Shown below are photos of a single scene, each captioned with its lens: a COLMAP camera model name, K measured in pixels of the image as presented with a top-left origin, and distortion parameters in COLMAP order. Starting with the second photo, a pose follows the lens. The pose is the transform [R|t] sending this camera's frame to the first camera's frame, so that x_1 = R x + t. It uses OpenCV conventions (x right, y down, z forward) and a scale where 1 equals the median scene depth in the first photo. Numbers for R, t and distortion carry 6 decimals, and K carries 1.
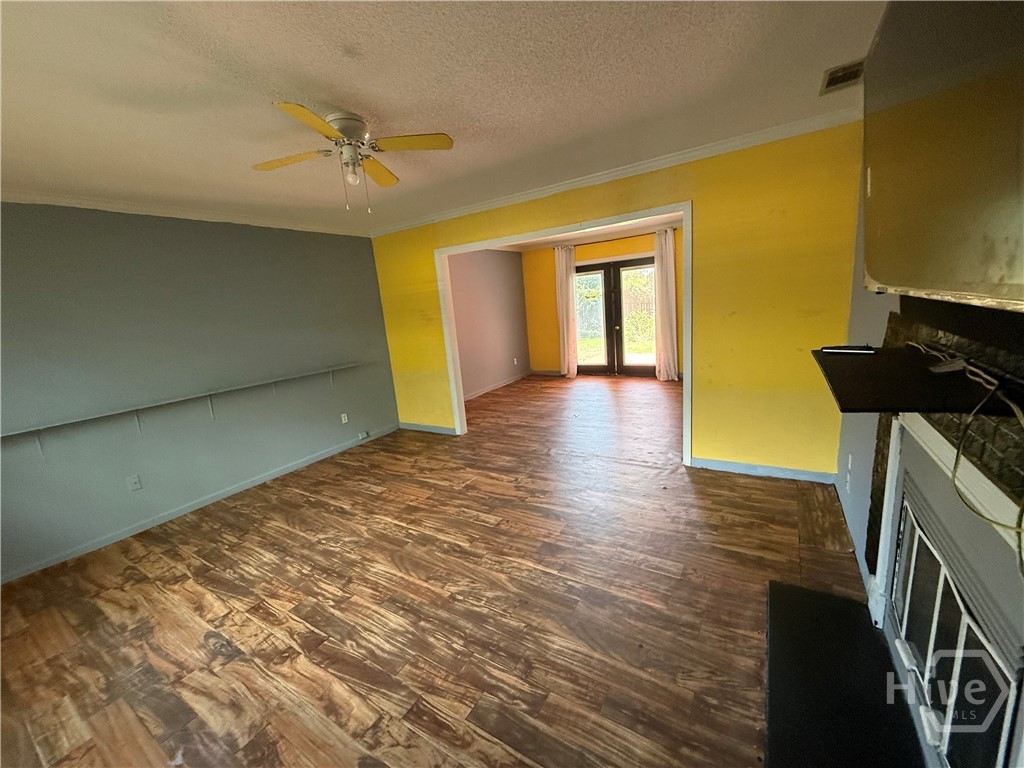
lens RADIAL K [[406.6, 0, 508.8], [0, 406.6, 386.8], [0, 0, 1]] dist [0.000127, 0.000340]
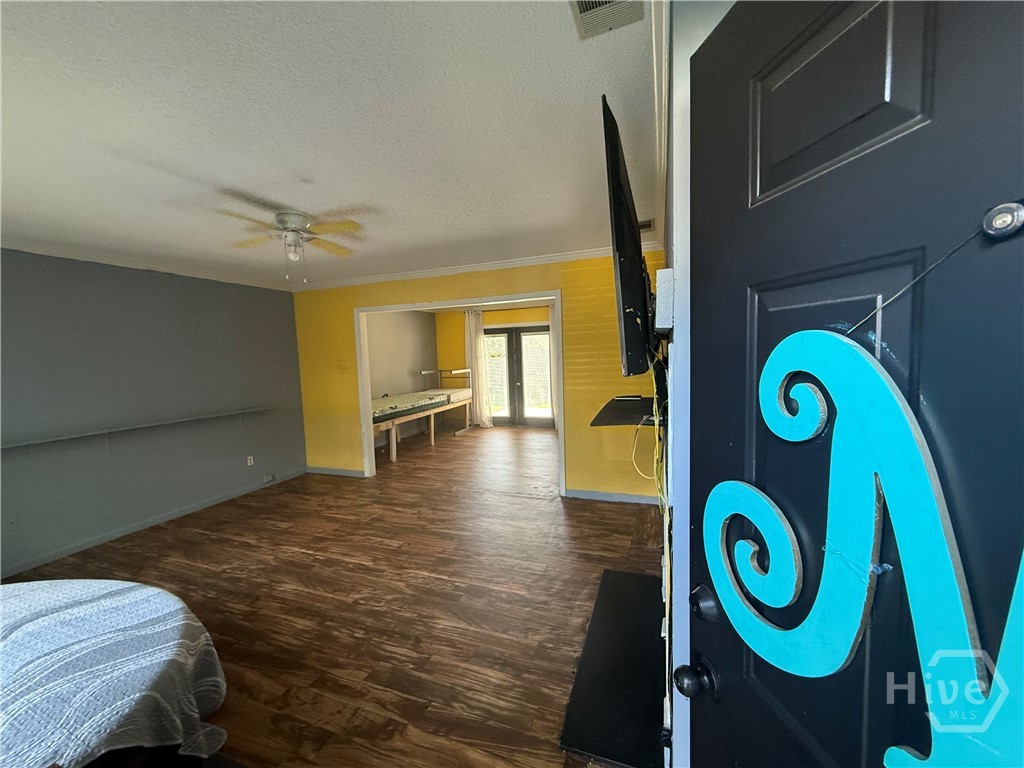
lens RADIAL K [[406.6, 0, 508.9], [0, 406.6, 384.2], [0, 0, 1]] dist [0.000127, 0.000340]
pose [[0.978386, 0.037991, 0.203265, 0.024066], [-0.008736, 0.989695, -0.142927, 0.045702], [-0.206600, 0.138062, 0.968636, -0.242408]]
